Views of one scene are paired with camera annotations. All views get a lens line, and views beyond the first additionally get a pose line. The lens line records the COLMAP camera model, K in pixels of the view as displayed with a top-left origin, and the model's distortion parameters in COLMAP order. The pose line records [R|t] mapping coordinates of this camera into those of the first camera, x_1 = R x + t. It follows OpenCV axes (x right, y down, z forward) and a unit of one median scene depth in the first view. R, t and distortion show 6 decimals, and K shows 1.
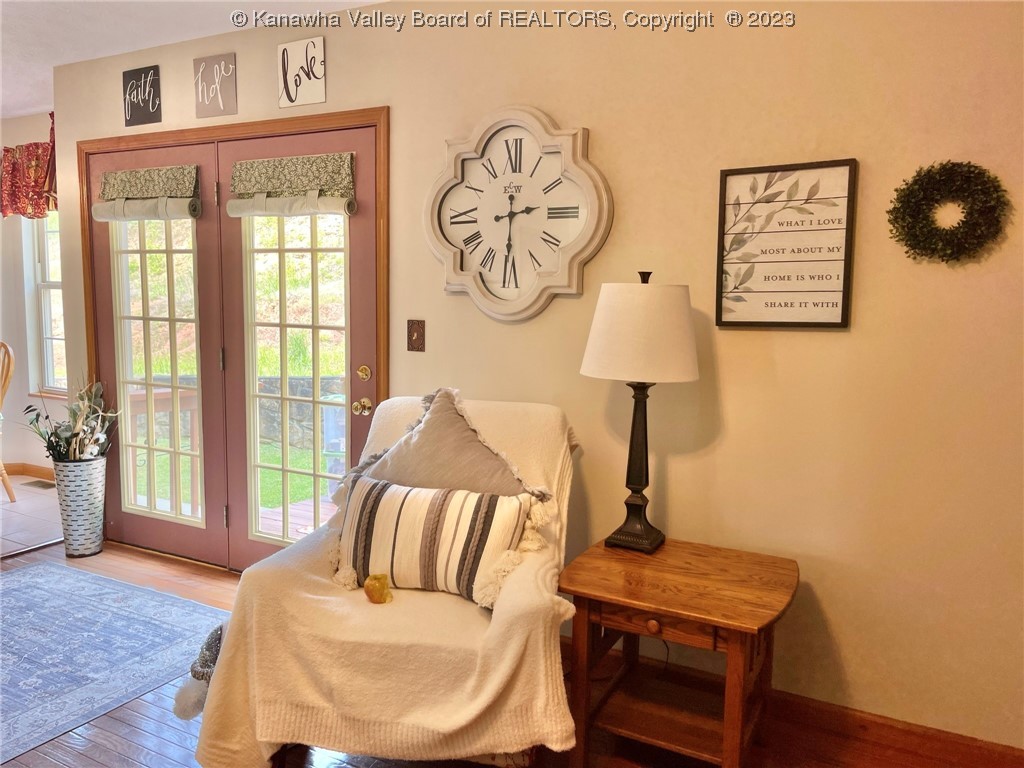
lens RADIAL K [[780.2, 0, 511.7], [0, 780.2, 387.7], [0, 0, 1]] dist [0.087191, -0.106656]
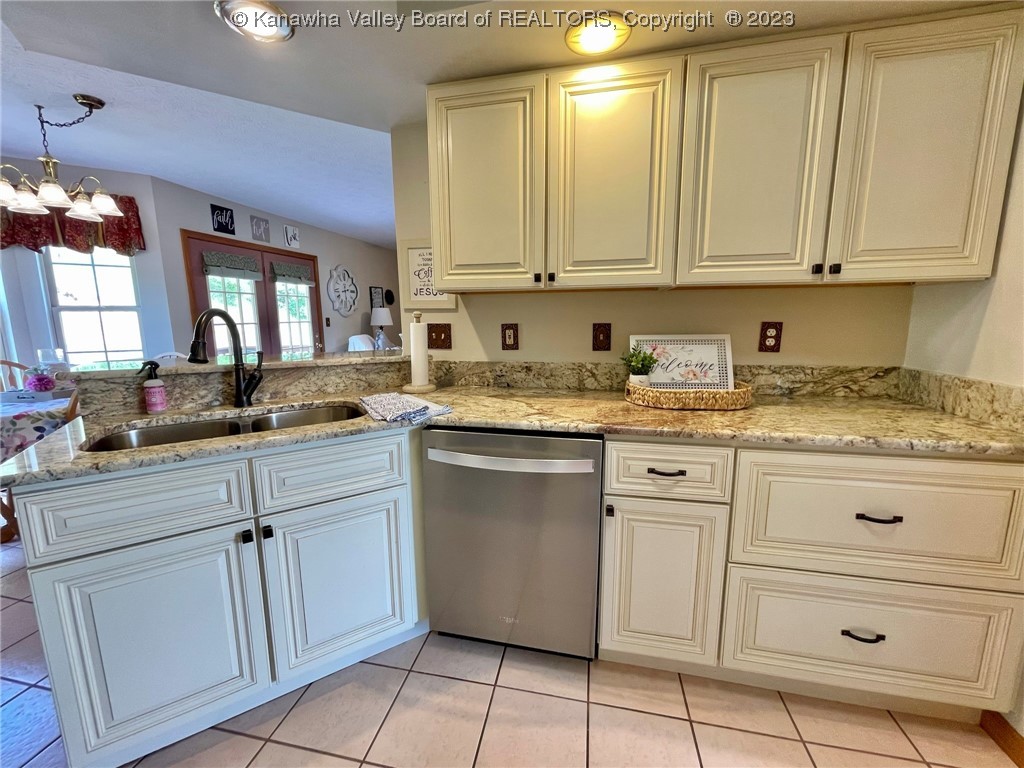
lens RADIAL K [[417.8, 0, 506.1], [0, 417.8, 381.8], [0, 0, 1]] dist [-0.000289, 0.000084]
pose [[-0.277551, -0.171961, 0.945196, -2.177395], [0.110396, 0.971624, 0.209187, -0.111454], [-0.954347, 0.162406, -0.250691, 0.743939]]
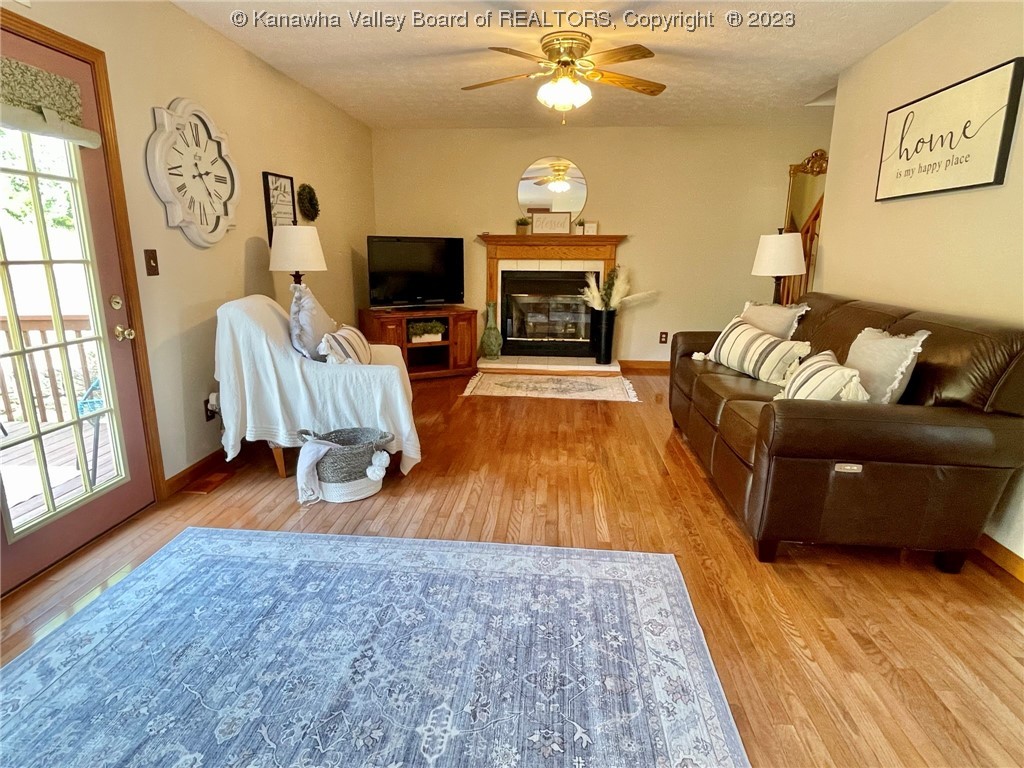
lens RADIAL K [[571.8, 0, 506.7], [0, 571.8, 383.4], [0, 0, 1]] dist [0.001991, 0.000913]
pose [[-0.398561, -0.236301, 0.886178, -1.175129], [0.082045, 0.953178, 0.291067, -0.101795], [-0.913465, 0.188714, -0.360512, 0.847816]]
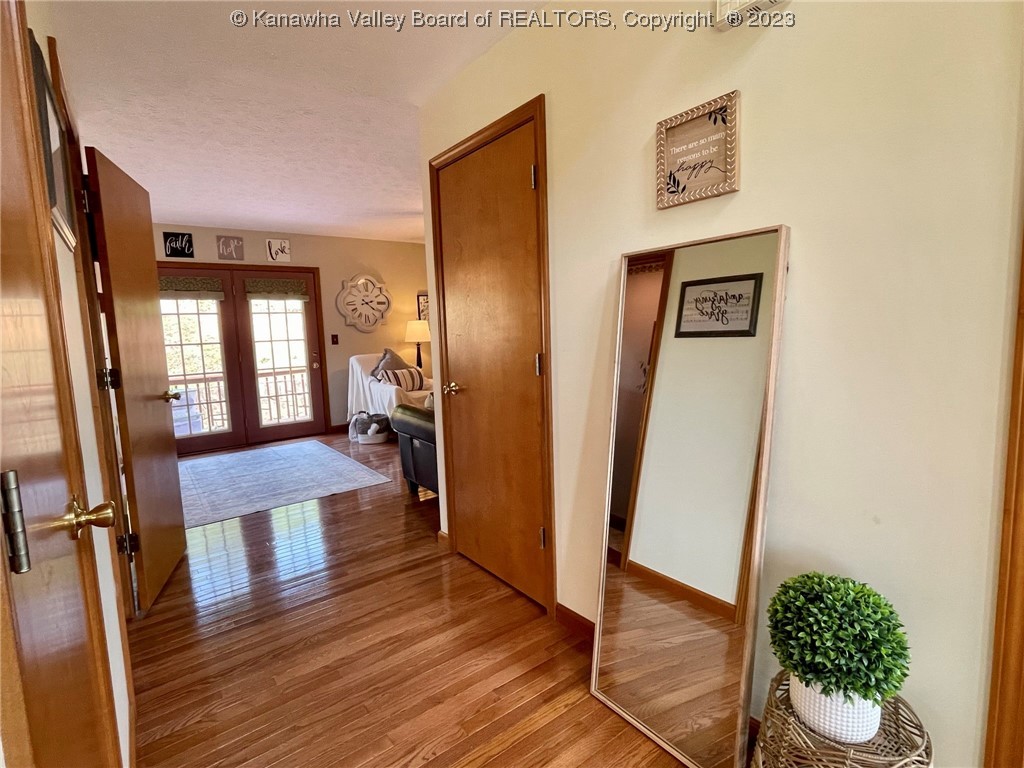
lens RADIAL K [[499.5, 0, 512.0], [0, 499.5, 384.0], [0, 0, 1]] dist [-0.021907, -0.000216]
pose [[0.401971, -0.134367, 0.905740, -1.669401], [0.147293, 0.985781, 0.080872, 0.051763], [-0.903728, 0.100901, 0.416047, -0.459115]]
